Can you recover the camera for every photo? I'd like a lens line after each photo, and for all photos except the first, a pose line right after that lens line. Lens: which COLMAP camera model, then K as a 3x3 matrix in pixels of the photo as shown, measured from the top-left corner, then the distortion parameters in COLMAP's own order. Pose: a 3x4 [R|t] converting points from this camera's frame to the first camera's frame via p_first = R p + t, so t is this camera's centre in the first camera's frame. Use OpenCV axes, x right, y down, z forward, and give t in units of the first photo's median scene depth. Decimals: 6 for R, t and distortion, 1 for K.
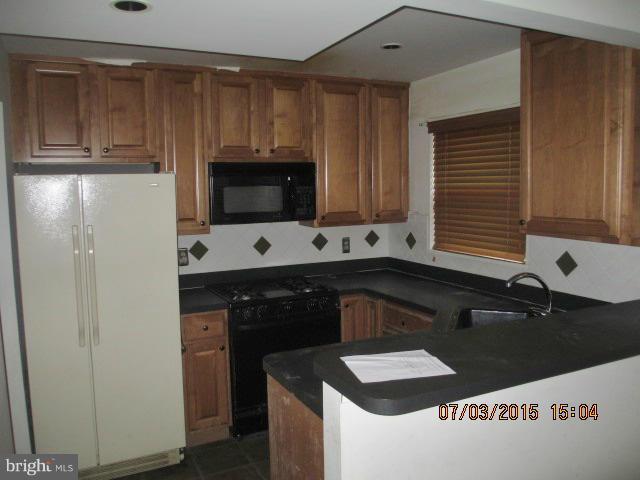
lens RADIAL K [[543.2, 0, 320.0], [0, 543.2, 240.0], [0, 0, 1]] dist [-0.033723, -0.001241]
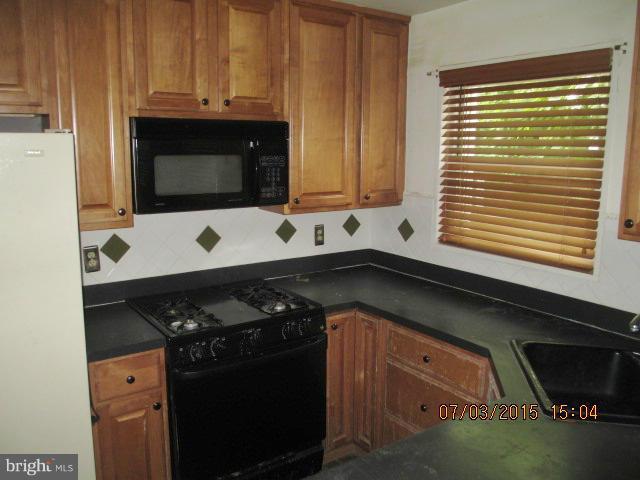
lens RADIAL K [[543.2, 0, 320.0], [0, 543.2, 240.0], [0, 0, 1]] dist [-0.033723, -0.001241]
pose [[0.989163, -0.002329, 0.146803, -0.072018], [-0.007386, 0.997819, 0.065597, -0.038555], [-0.146635, -0.065971, 0.986988, 0.304722]]
